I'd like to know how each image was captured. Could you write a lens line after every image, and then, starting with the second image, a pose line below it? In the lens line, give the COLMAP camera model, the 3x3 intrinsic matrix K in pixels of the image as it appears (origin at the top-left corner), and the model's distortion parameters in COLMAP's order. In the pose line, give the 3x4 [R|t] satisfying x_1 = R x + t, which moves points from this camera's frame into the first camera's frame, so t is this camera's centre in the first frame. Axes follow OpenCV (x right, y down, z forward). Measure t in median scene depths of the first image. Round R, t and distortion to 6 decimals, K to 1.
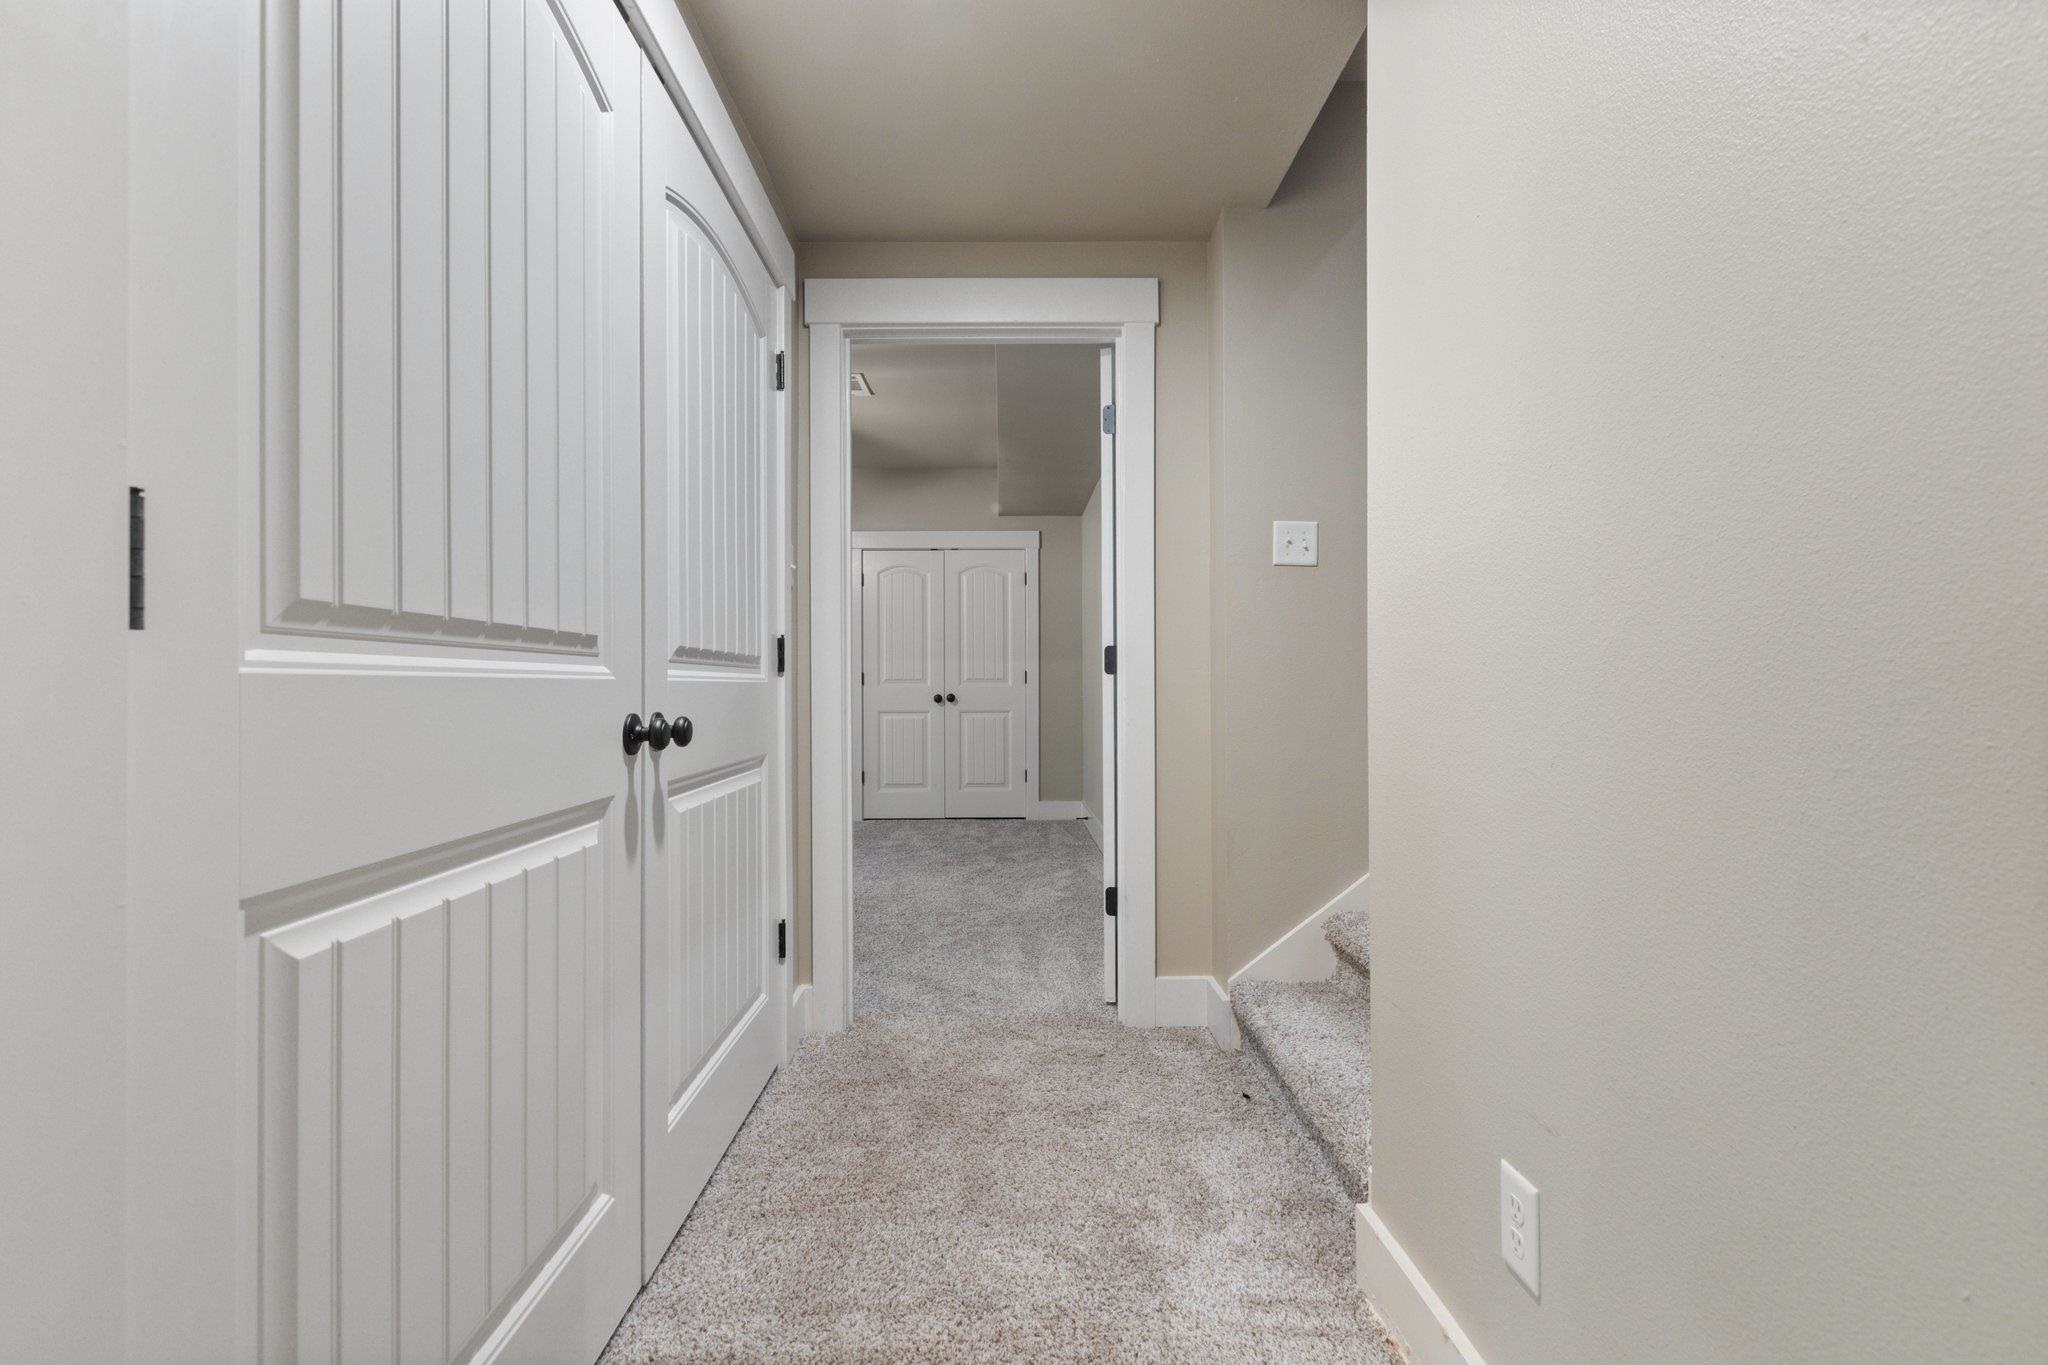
lens RADIAL K [[934.5, 0, 1022.6], [0, 934.5, 680.8], [0, 0, 1]] dist [0.005456, -0.000798]
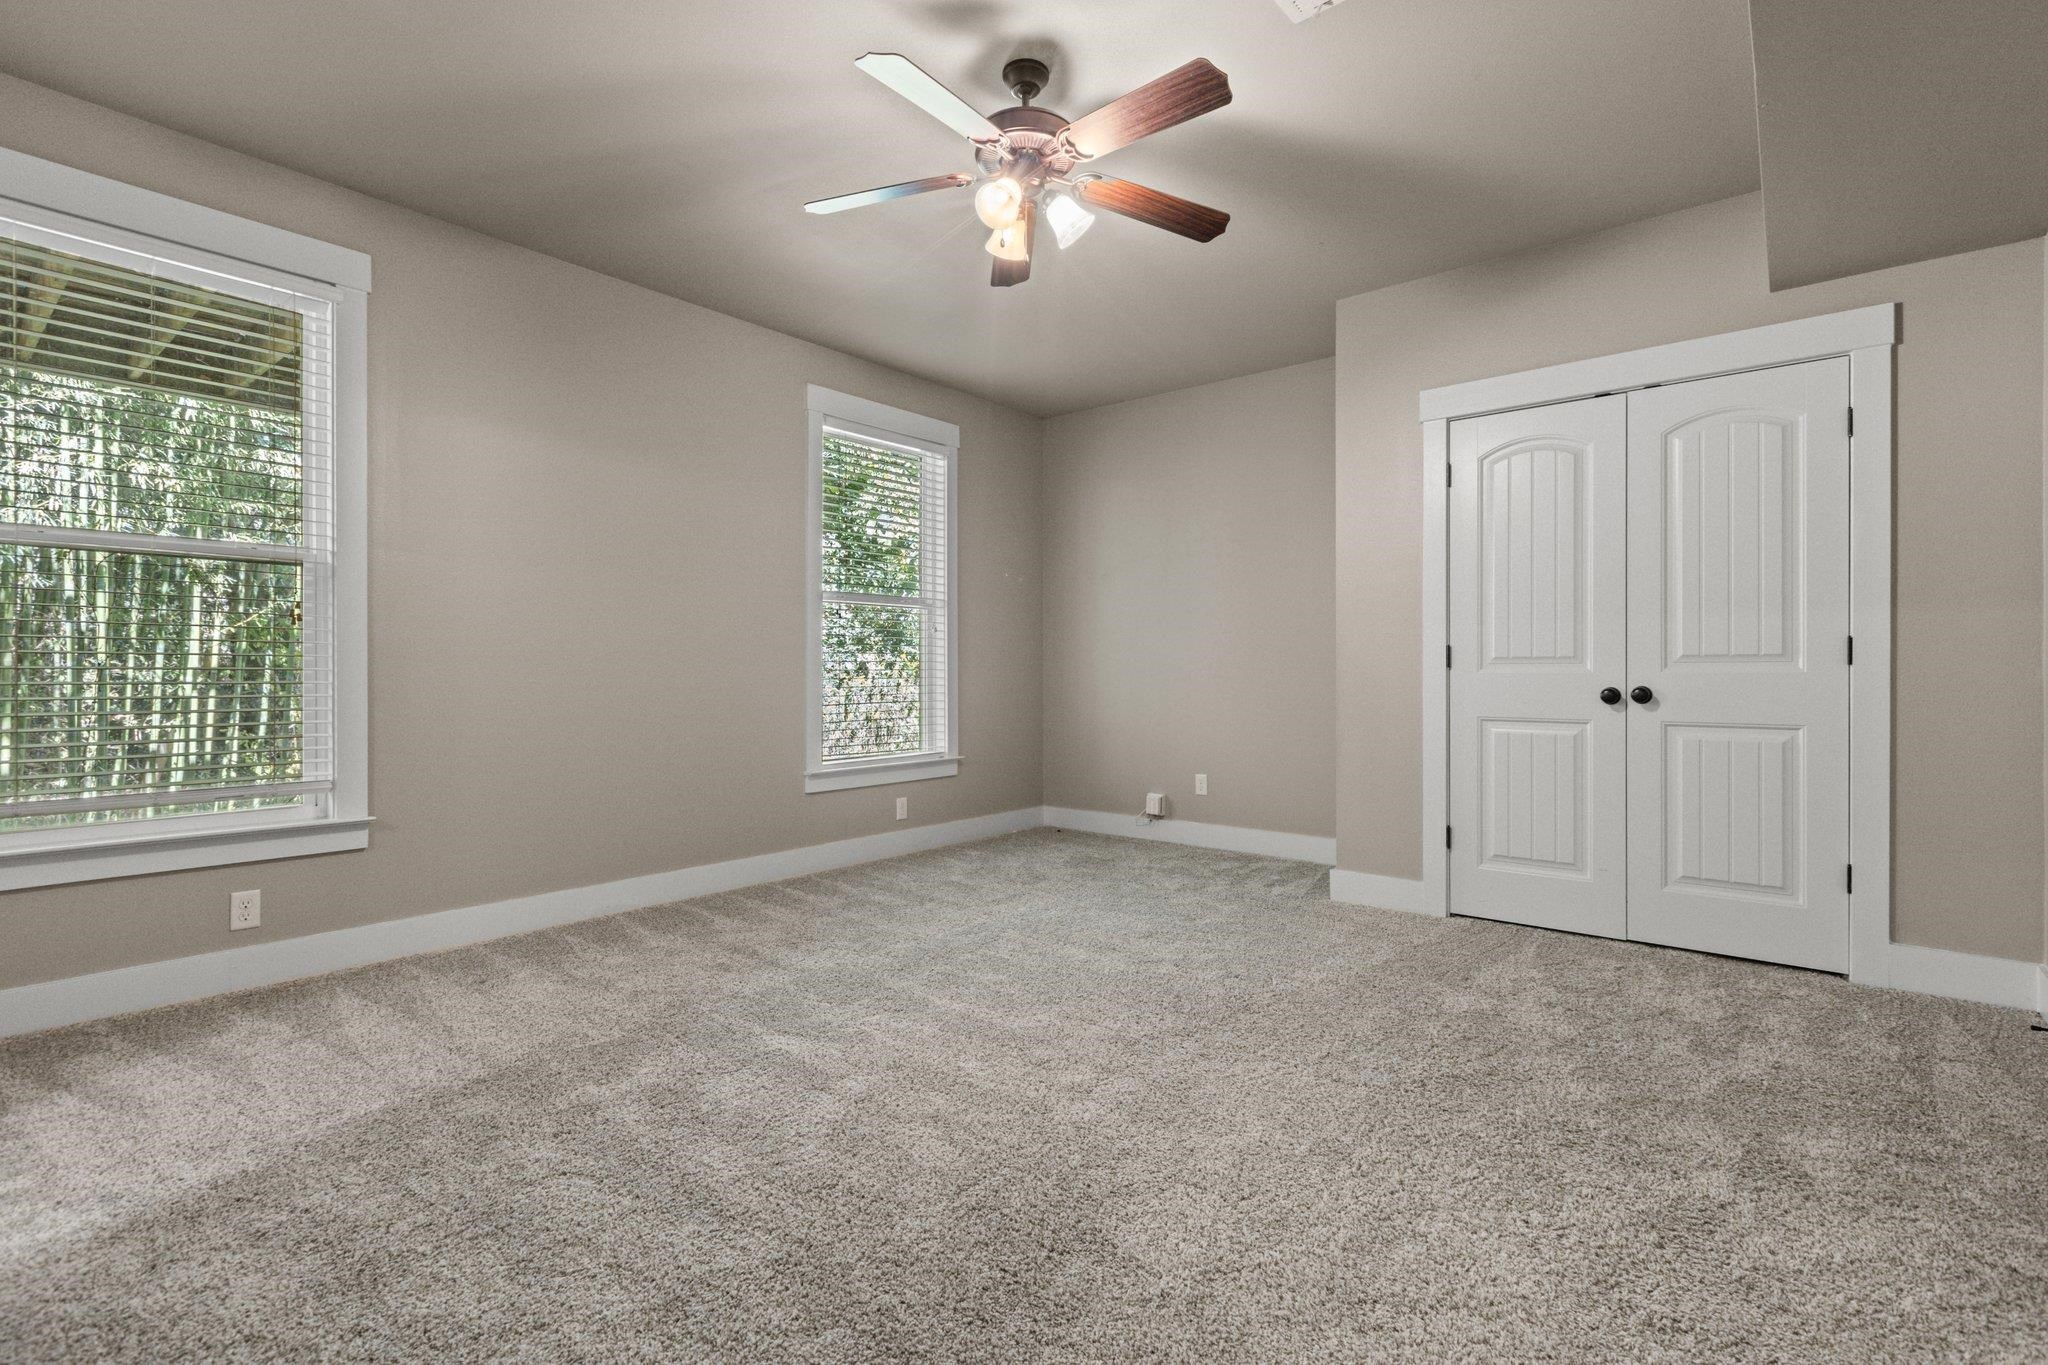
lens RADIAL K [[934.5, 0, 1022.7], [0, 934.5, 672.0], [0, 0, 1]] dist [0.005456, -0.000798]
pose [[0.749636, 0.002227, -0.661846, 0.003789], [-0.002332, 0.999997, 0.000723, 0.006936], [0.661846, 0.001002, 0.749639, 0.424634]]
